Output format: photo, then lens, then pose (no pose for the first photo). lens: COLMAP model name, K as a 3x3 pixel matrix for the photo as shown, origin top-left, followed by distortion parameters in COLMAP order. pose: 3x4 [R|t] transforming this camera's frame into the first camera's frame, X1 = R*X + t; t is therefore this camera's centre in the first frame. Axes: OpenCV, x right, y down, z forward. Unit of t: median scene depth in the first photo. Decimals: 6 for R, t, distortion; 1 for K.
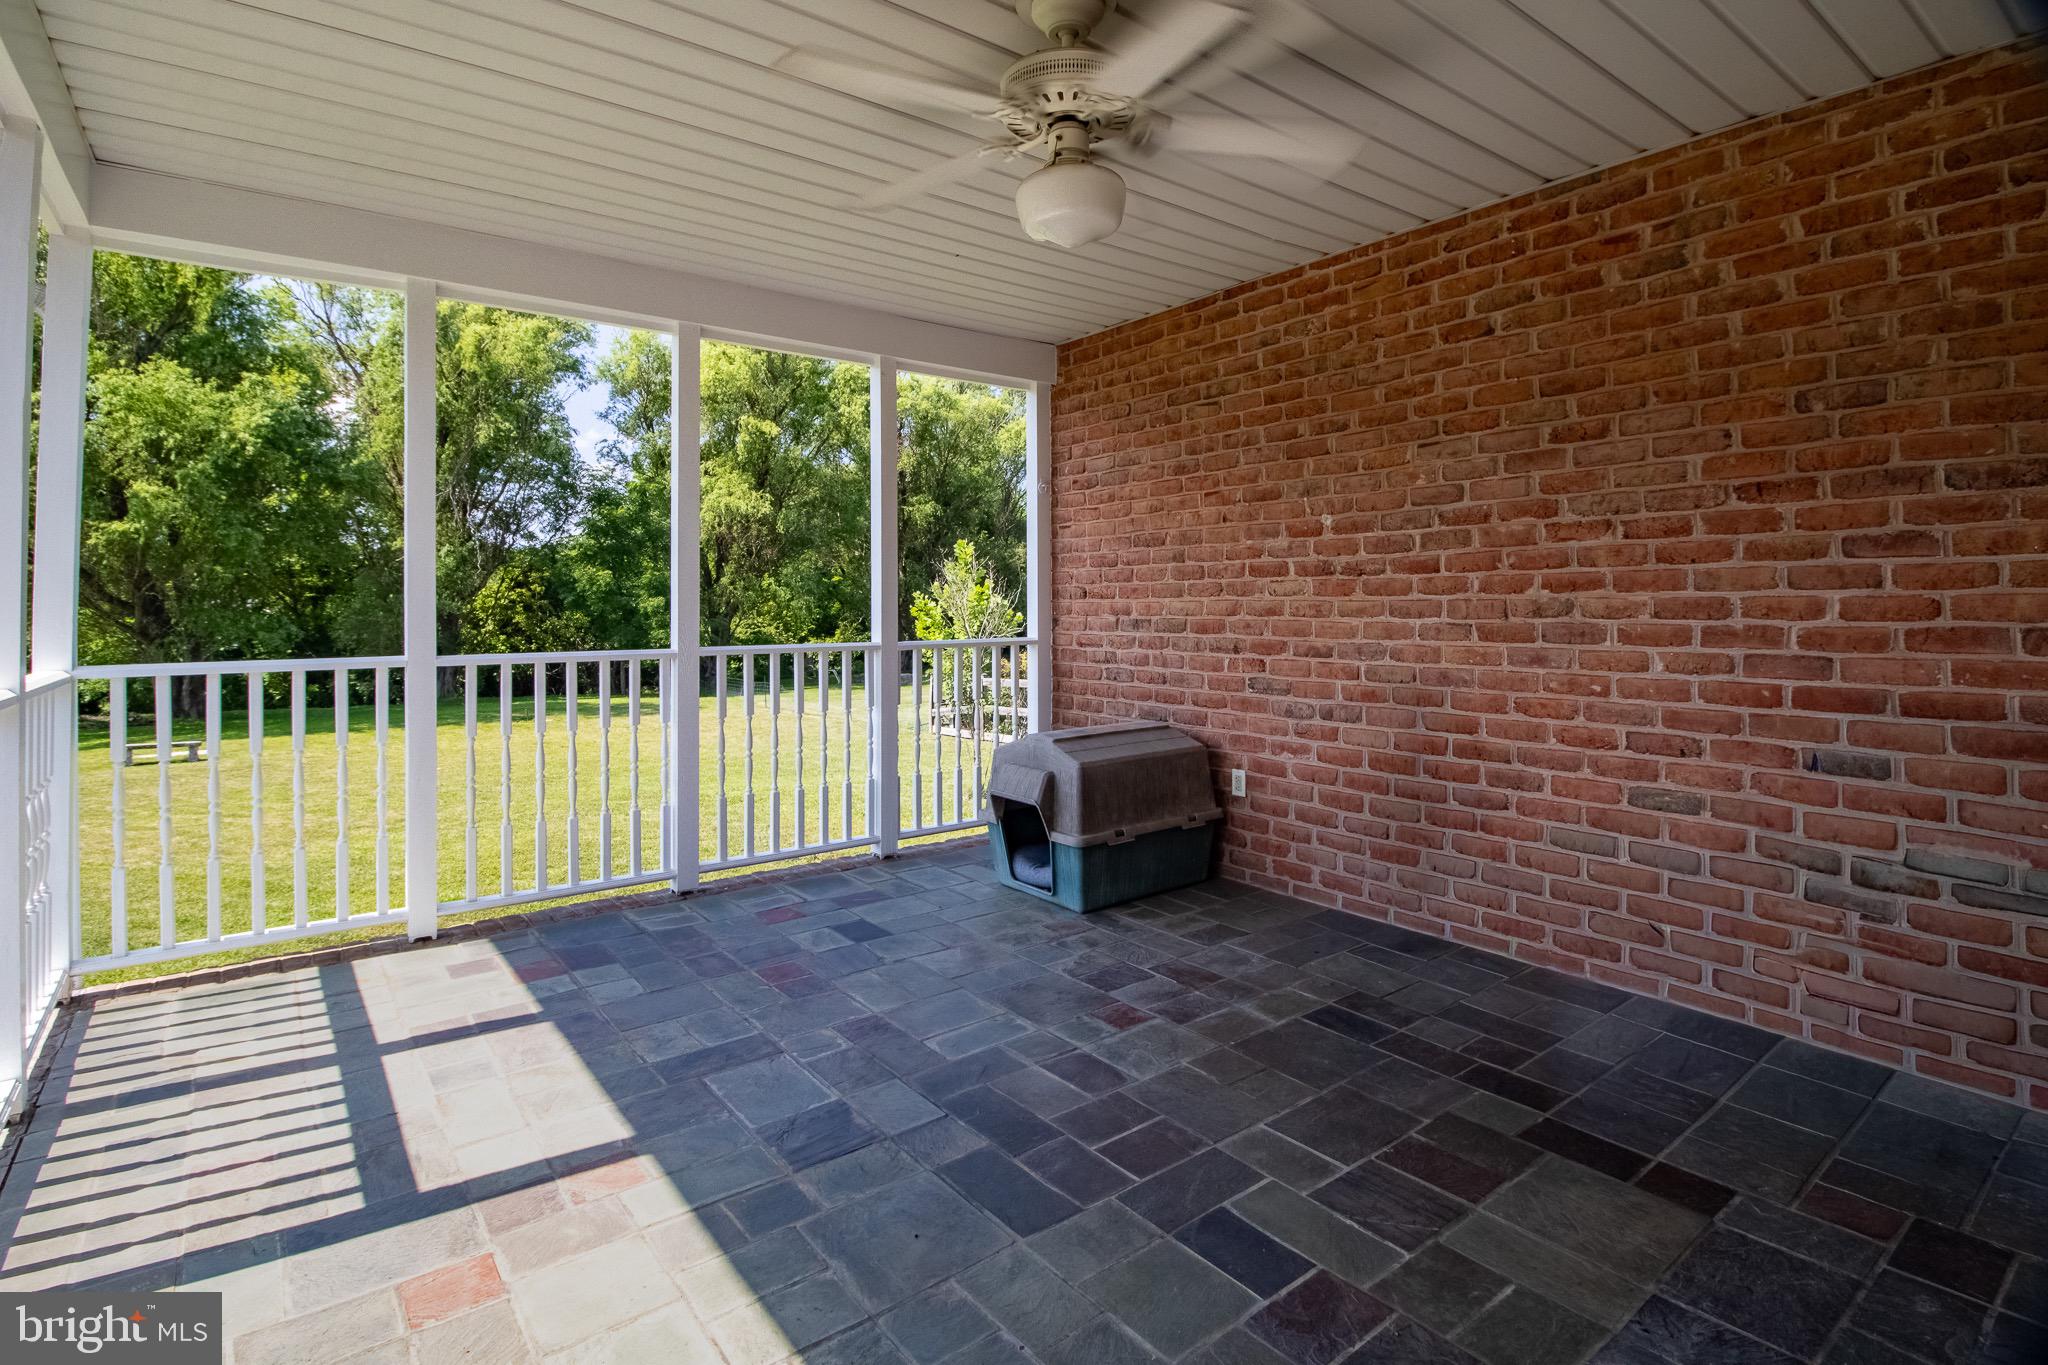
lens RADIAL K [[973.9, 0, 998.6], [0, 973.9, 607.8], [0, 0, 1]] dist [0.000416, -0.012275]
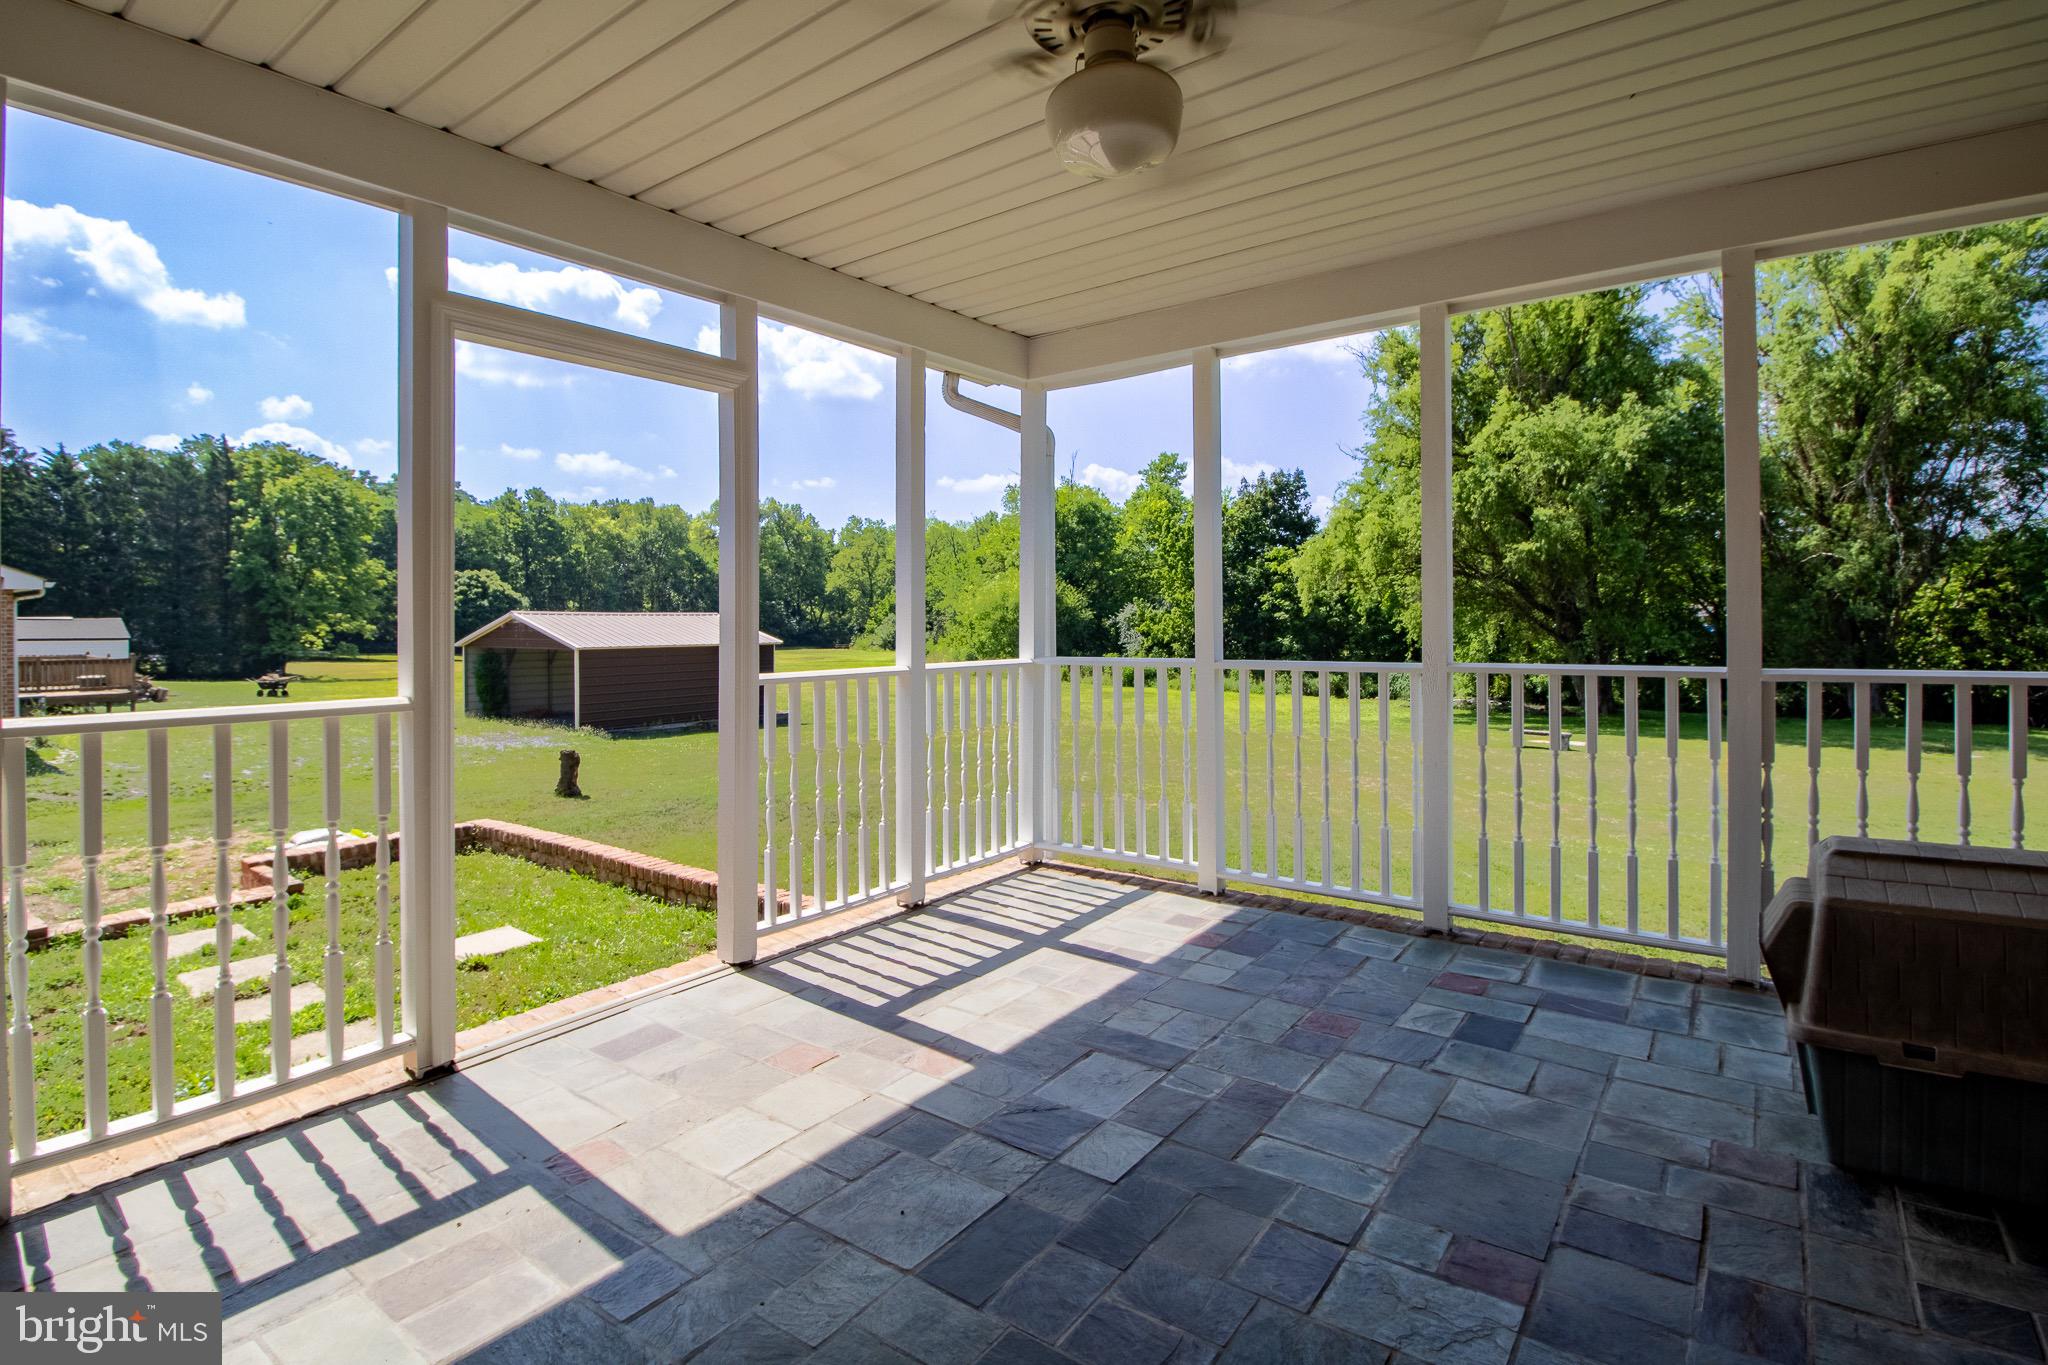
lens RADIAL K [[973.9, 0, 998.6], [0, 973.9, 607.8], [0, 0, 1]] dist [0.000416, -0.012275]
pose [[0.295268, -0.010130, -0.955361, 0.517473], [0.003180, 0.999949, -0.009620, -0.000546], [0.955409, -0.000198, 0.295285, 0.422605]]
